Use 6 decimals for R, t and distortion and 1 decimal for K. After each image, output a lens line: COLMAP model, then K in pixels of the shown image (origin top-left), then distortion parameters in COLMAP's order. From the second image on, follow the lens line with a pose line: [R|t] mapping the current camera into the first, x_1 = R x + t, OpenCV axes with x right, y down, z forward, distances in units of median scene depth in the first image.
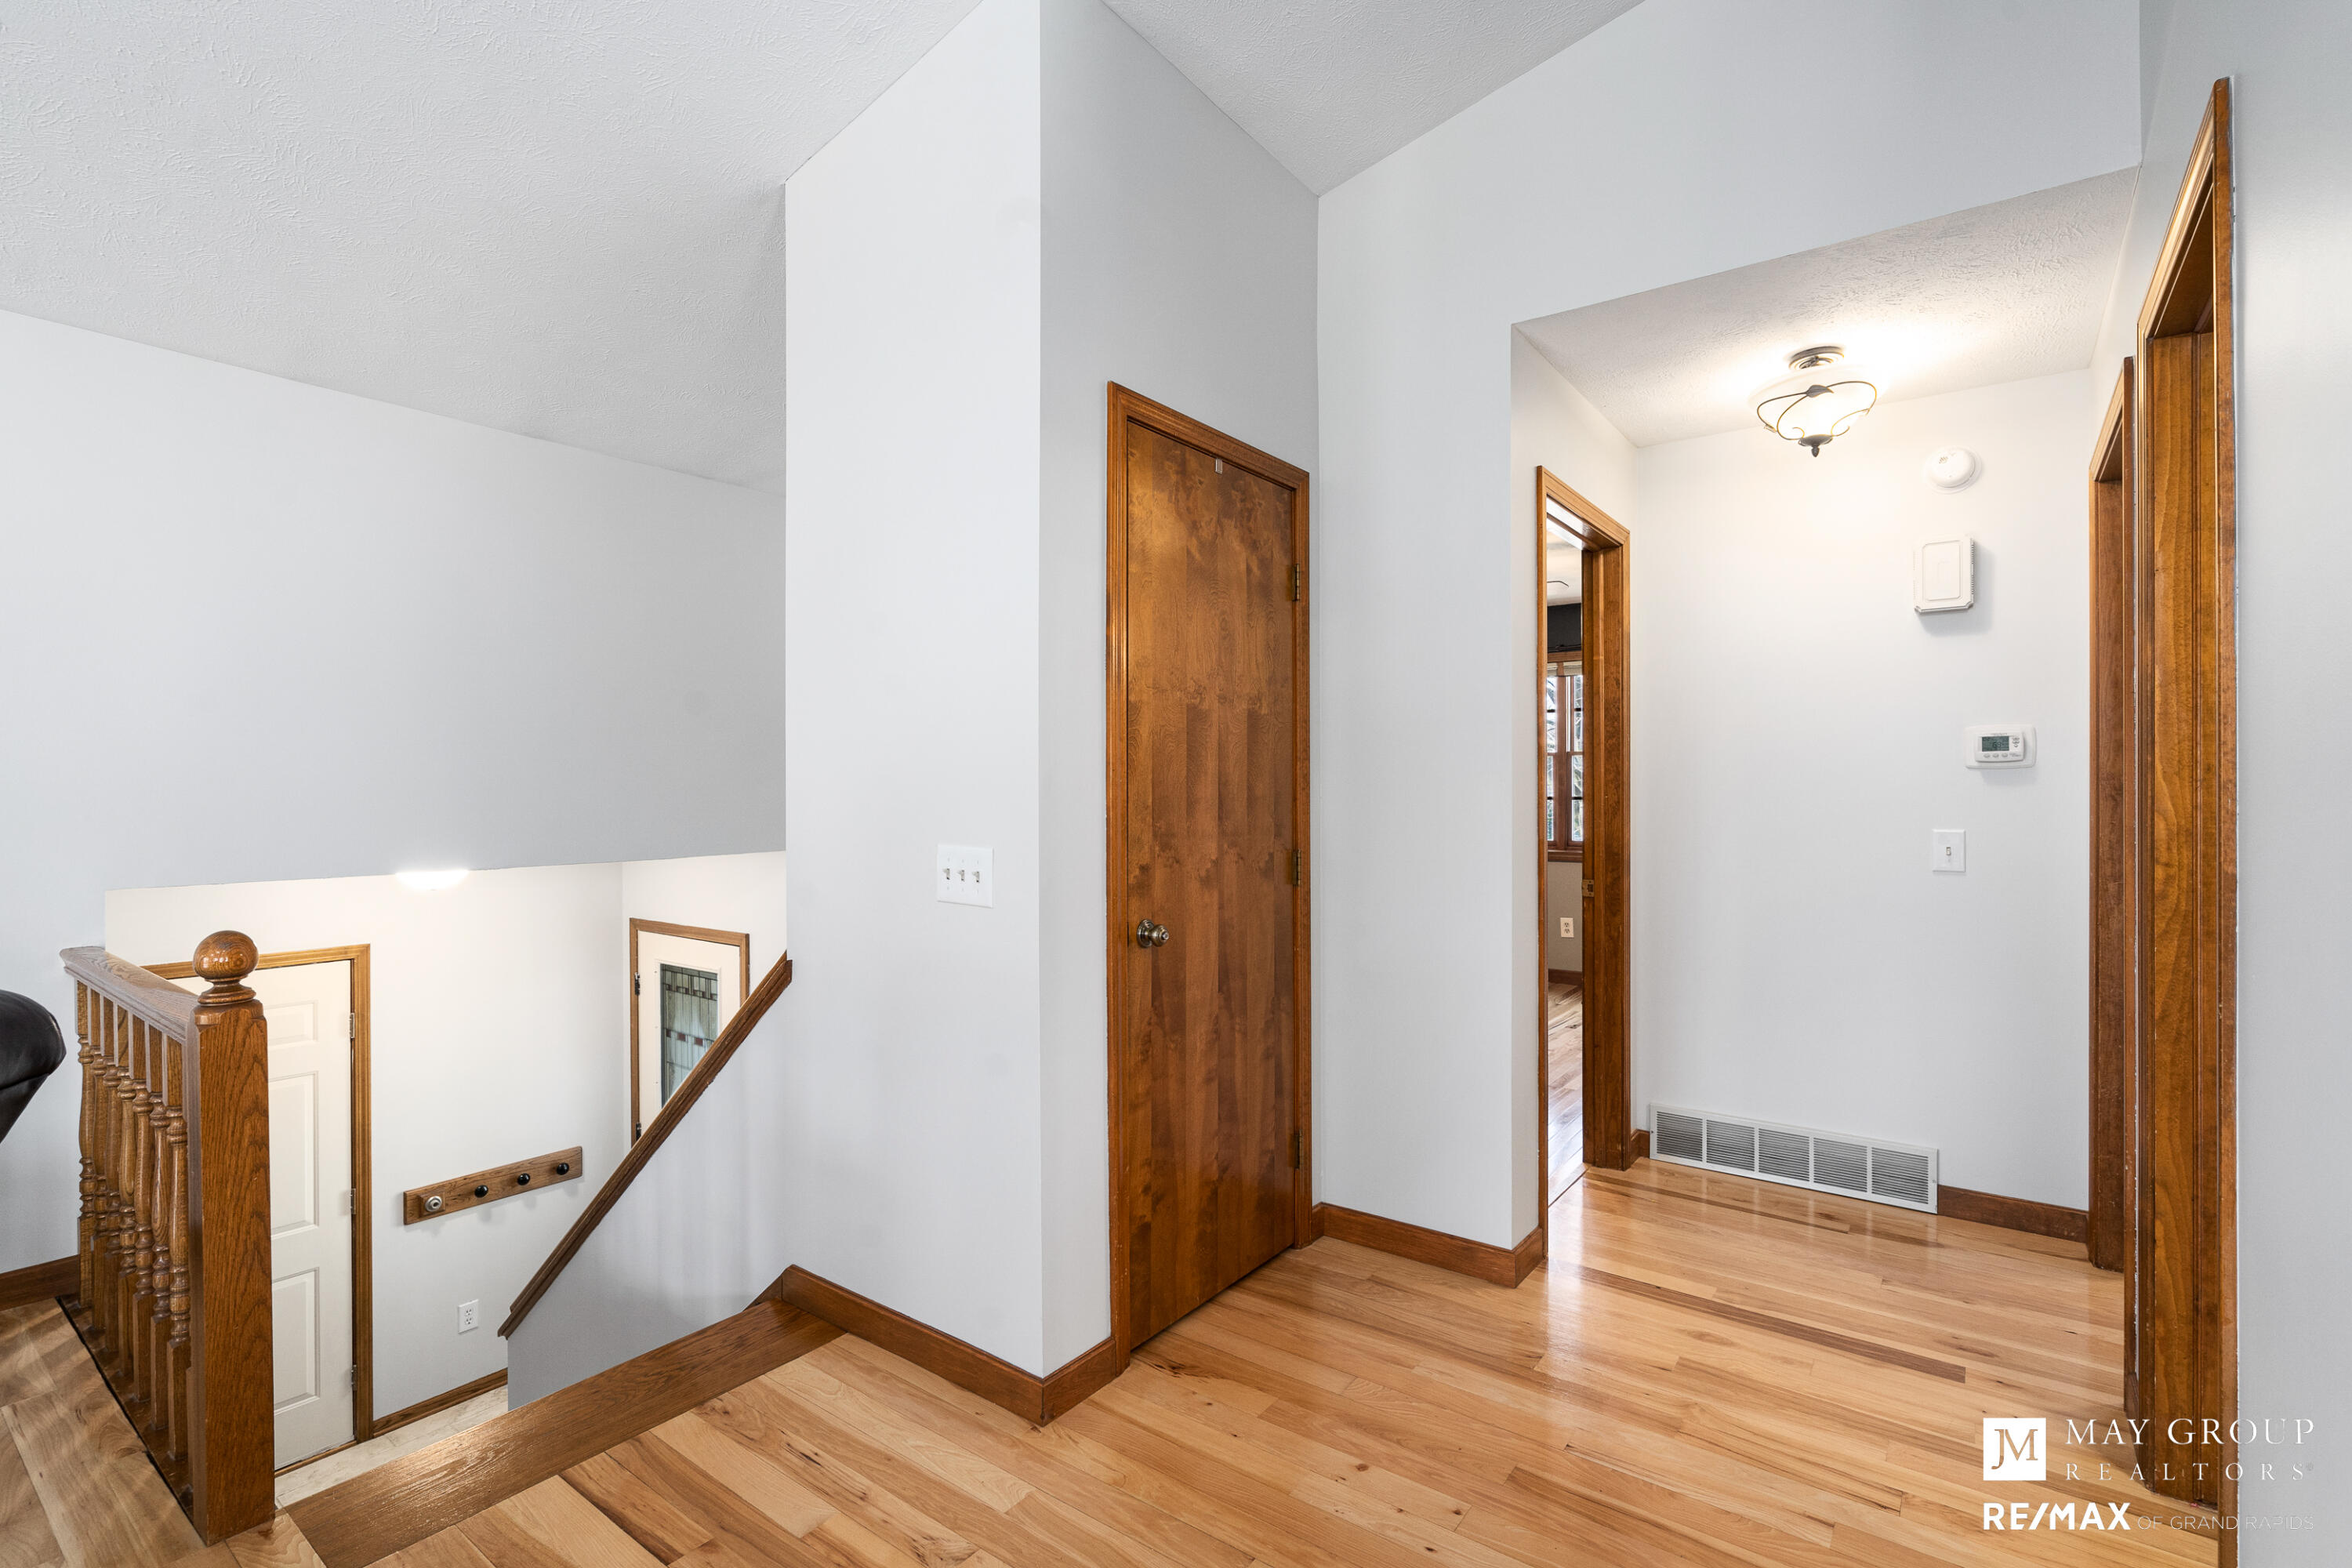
lens RADIAL K [[1066.4, 0, 1179.3], [0, 1066.4, 786.9], [0, 0, 1]] dist [-0.003835, 0.001001]
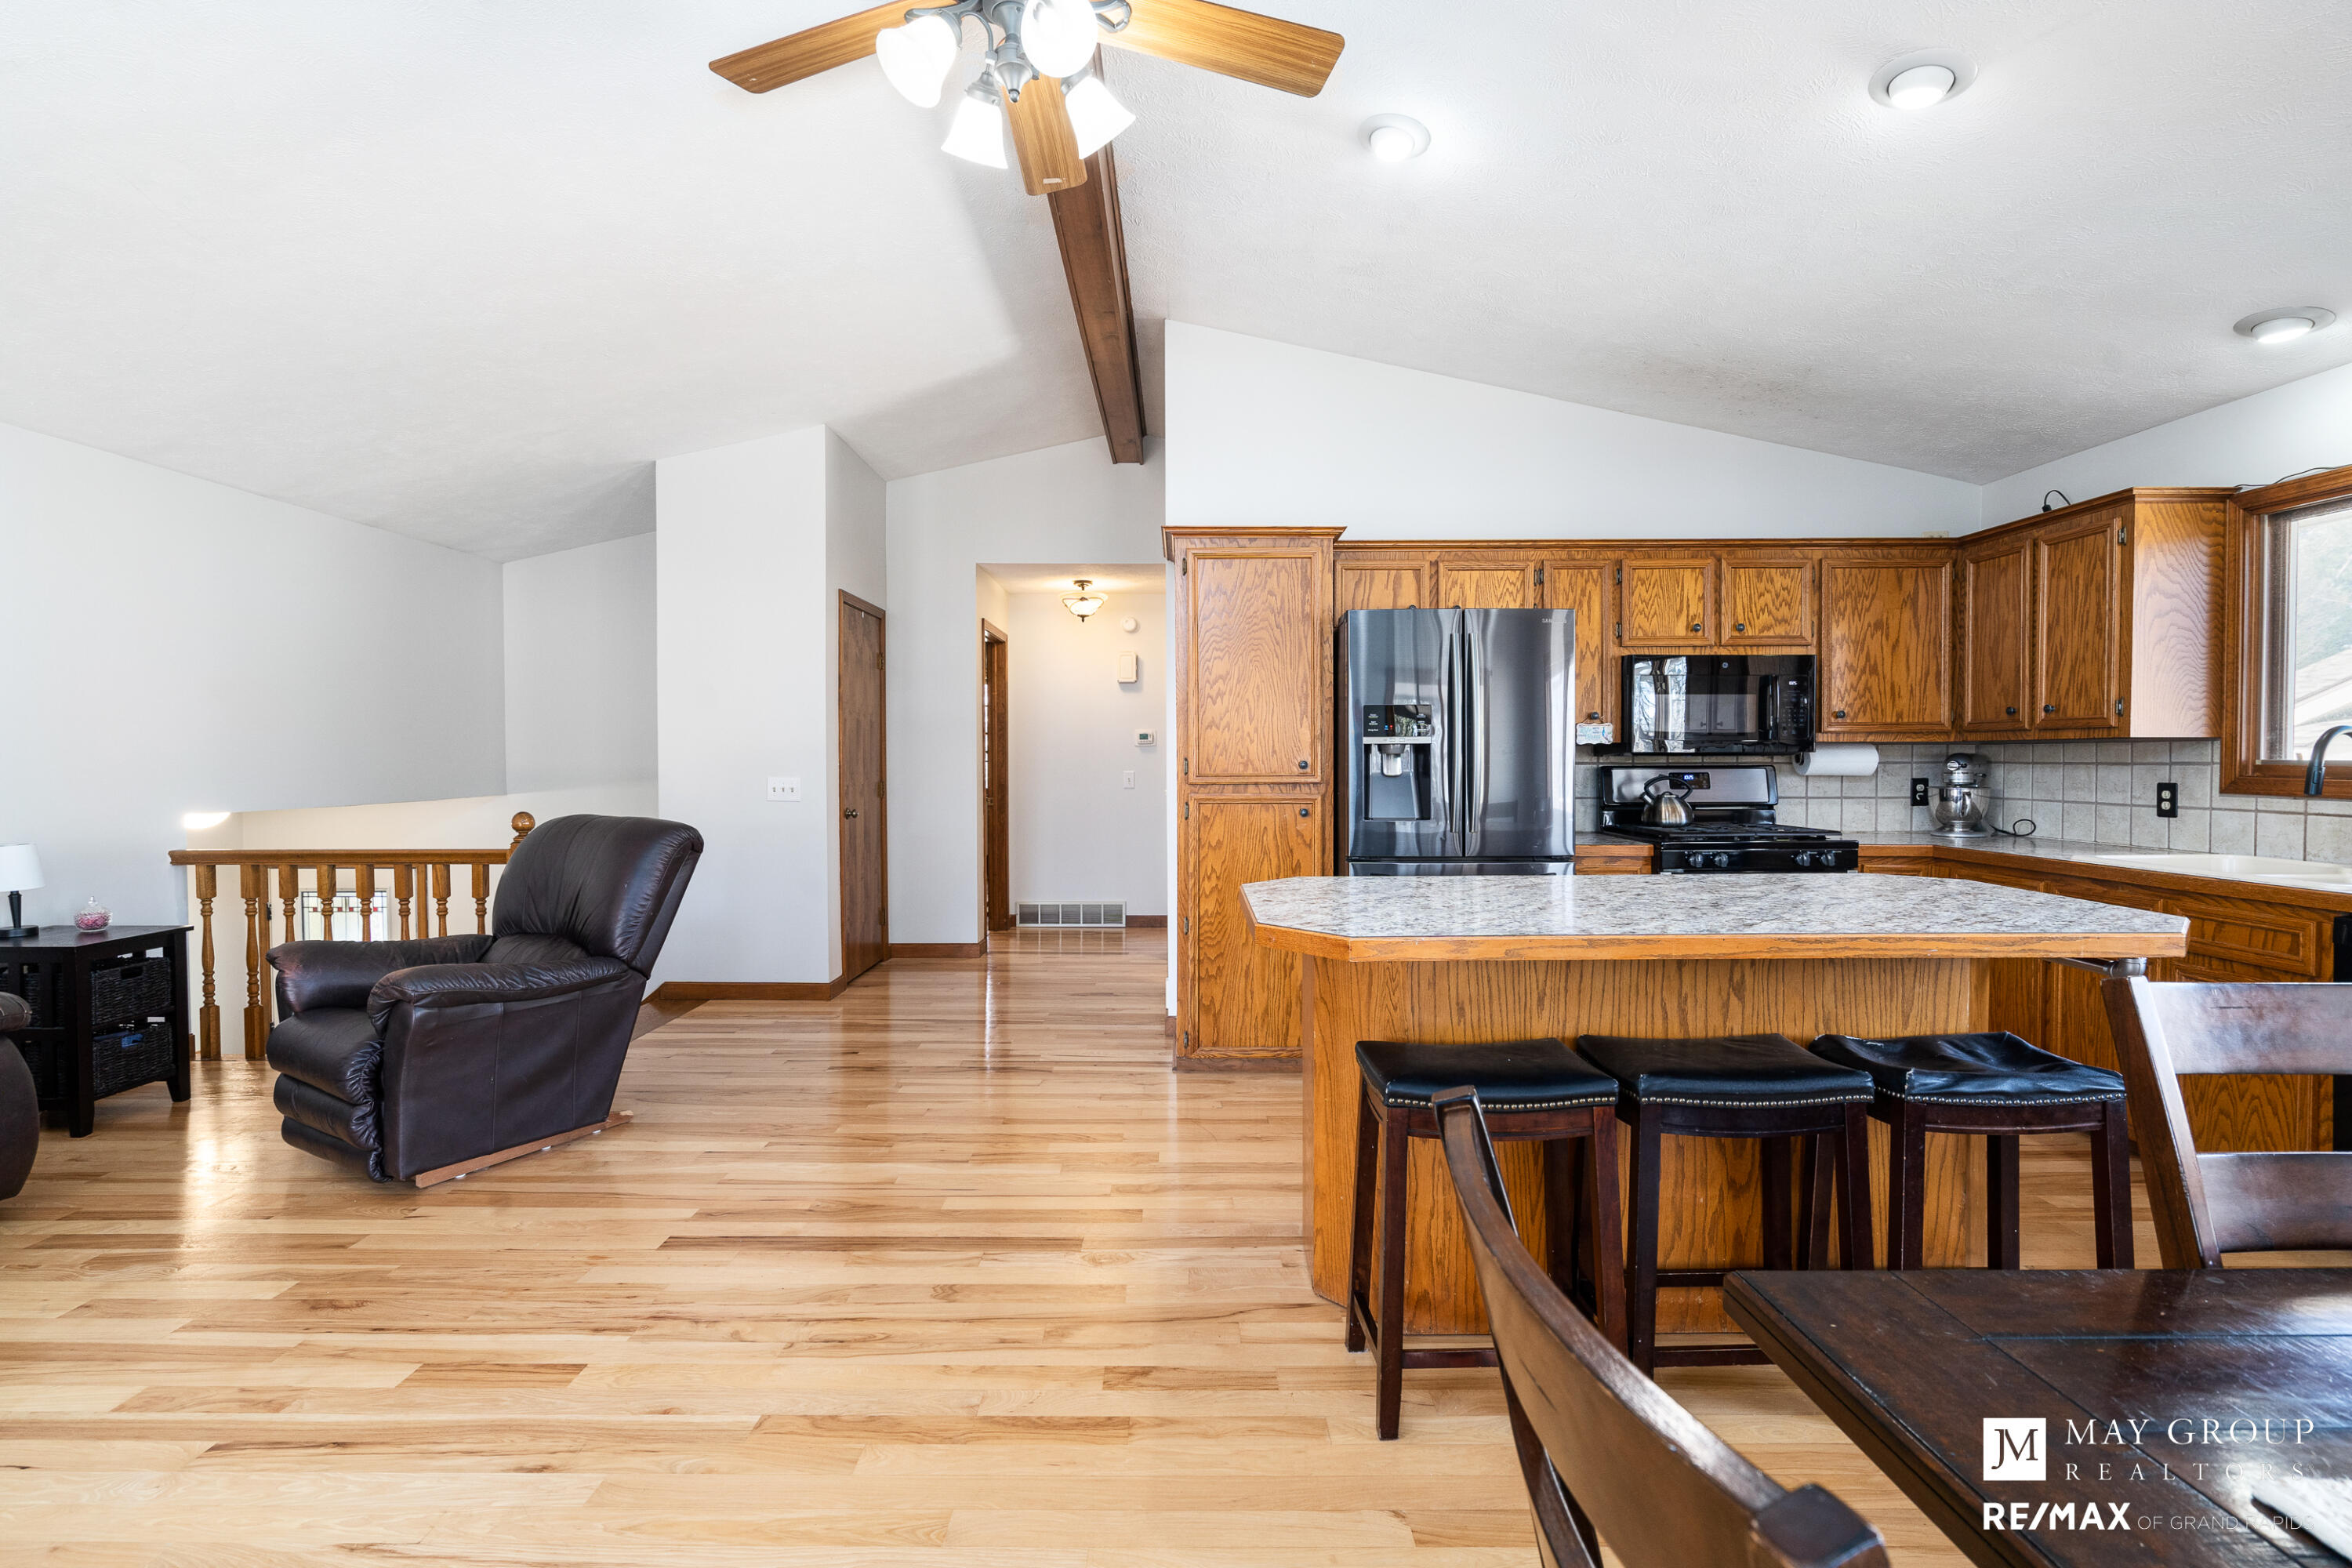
lens RADIAL K [[1066.4, 0, 1171.3], [0, 1066.4, 780.1], [0, 0, 1]] dist [-0.003835, 0.001001]
pose [[0.802790, -0.013961, 0.596098, -0.706250], [0.001450, 0.999769, 0.021463, 0.007421], [-0.596260, -0.016366, 0.802625, -1.096723]]
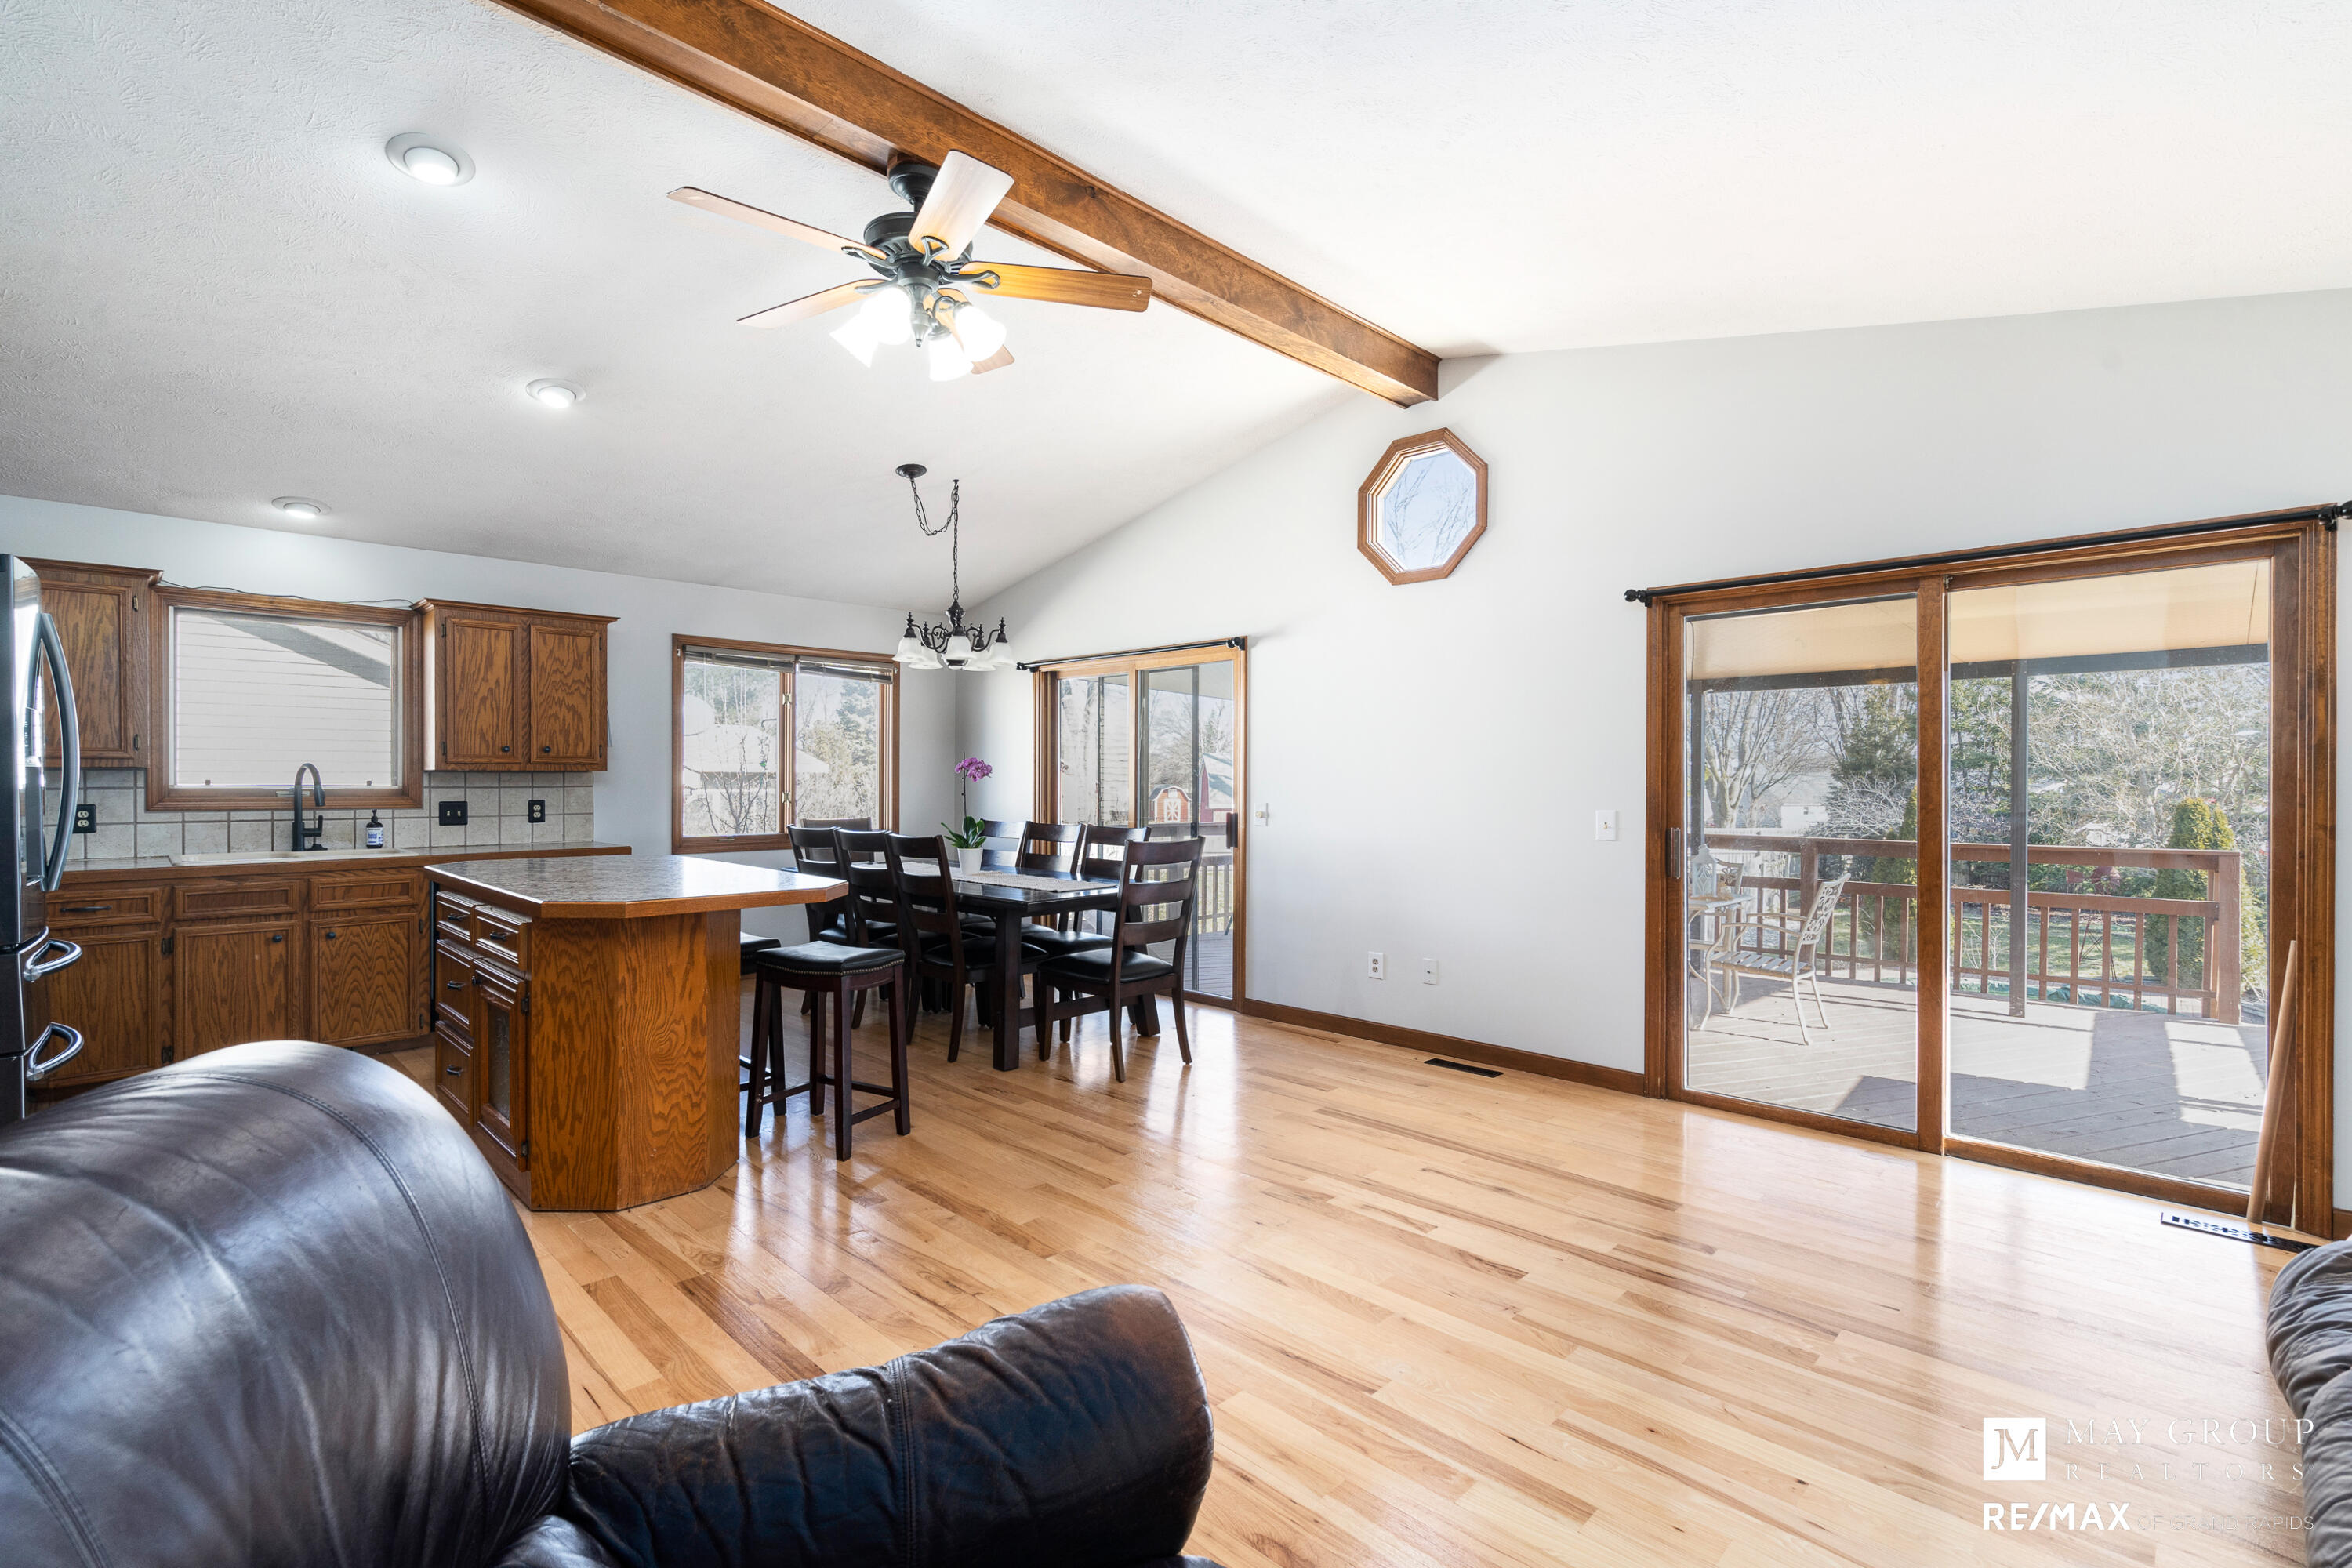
lens RADIAL K [[1066.4, 0, 1177.4], [0, 1066.4, 787.8], [0, 0, 1]] dist [-0.003835, 0.001001]
pose [[-0.990590, -0.001876, 0.136850, -0.759870], [-0.000451, 0.999945, 0.010446, -0.000857], [-0.136862, 0.010286, -0.990537, 0.496129]]
